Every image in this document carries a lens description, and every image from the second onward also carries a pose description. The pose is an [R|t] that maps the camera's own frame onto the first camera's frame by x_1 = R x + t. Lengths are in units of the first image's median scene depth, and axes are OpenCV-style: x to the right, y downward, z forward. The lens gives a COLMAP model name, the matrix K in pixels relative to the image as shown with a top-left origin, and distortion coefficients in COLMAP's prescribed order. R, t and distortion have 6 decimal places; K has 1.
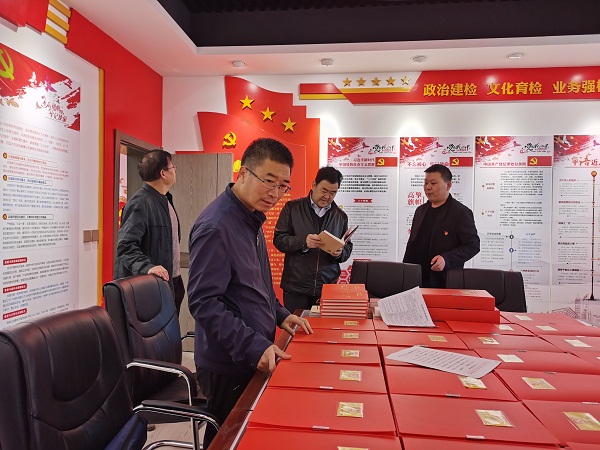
lens RADIAL K [[466.3, 0, 300.0], [0, 466.3, 225.0], [0, 0, 1]] dist [0.037063, 0.001634]
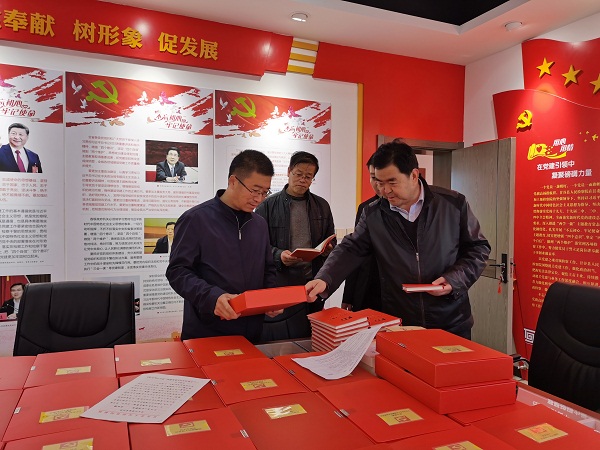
lens RADIAL K [[466.3, 0, 300.0], [0, 466.3, 225.0], [0, 0, 1]] dist [0.037063, 0.001634]
pose [[0.497875, 0.010718, -0.867183, 0.501492], [-0.007641, 0.999939, 0.007972, -0.007362], [0.867215, 0.002657, 0.497926, 0.358808]]
